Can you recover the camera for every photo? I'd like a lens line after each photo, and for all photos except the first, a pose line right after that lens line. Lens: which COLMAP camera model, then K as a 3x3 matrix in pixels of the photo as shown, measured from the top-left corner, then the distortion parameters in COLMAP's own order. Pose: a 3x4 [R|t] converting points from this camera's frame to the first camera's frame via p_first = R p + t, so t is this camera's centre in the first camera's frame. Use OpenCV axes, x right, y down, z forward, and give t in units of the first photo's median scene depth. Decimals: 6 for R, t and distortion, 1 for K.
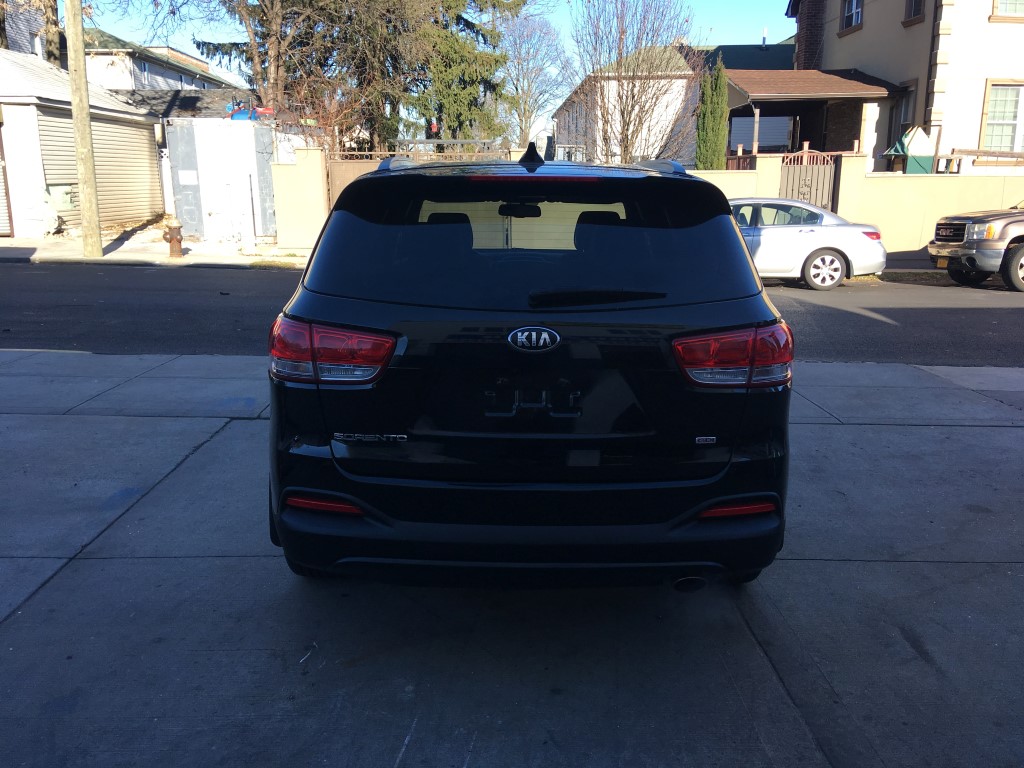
lens RADIAL K [[859.6, 0, 508.8], [0, 859.6, 387.5], [0, 0, 1]] dist [0.115876, -0.174503]
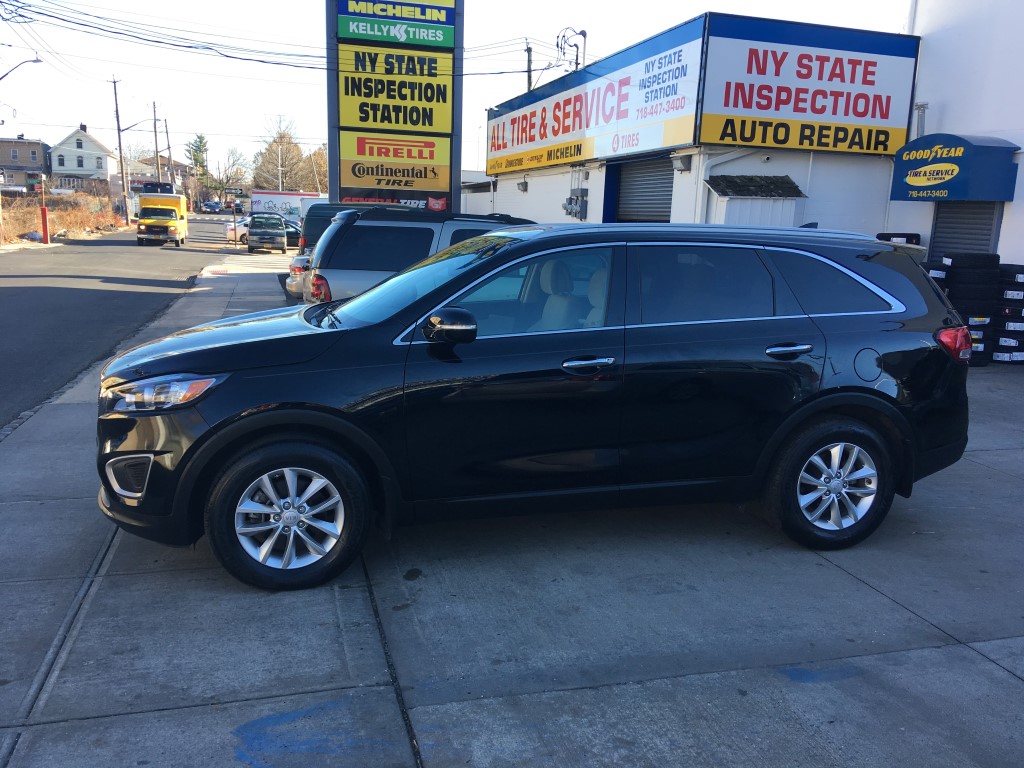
lens RADIAL K [[859.6, 0, 508.8], [0, 859.6, 387.5], [0, 0, 1]] dist [0.115876, -0.174503]
pose [[-0.244674, -0.189565, 0.950894, -0.270361], [0.188868, 0.952599, 0.238503, -0.086341], [-0.951033, 0.237949, -0.197273, 0.349455]]
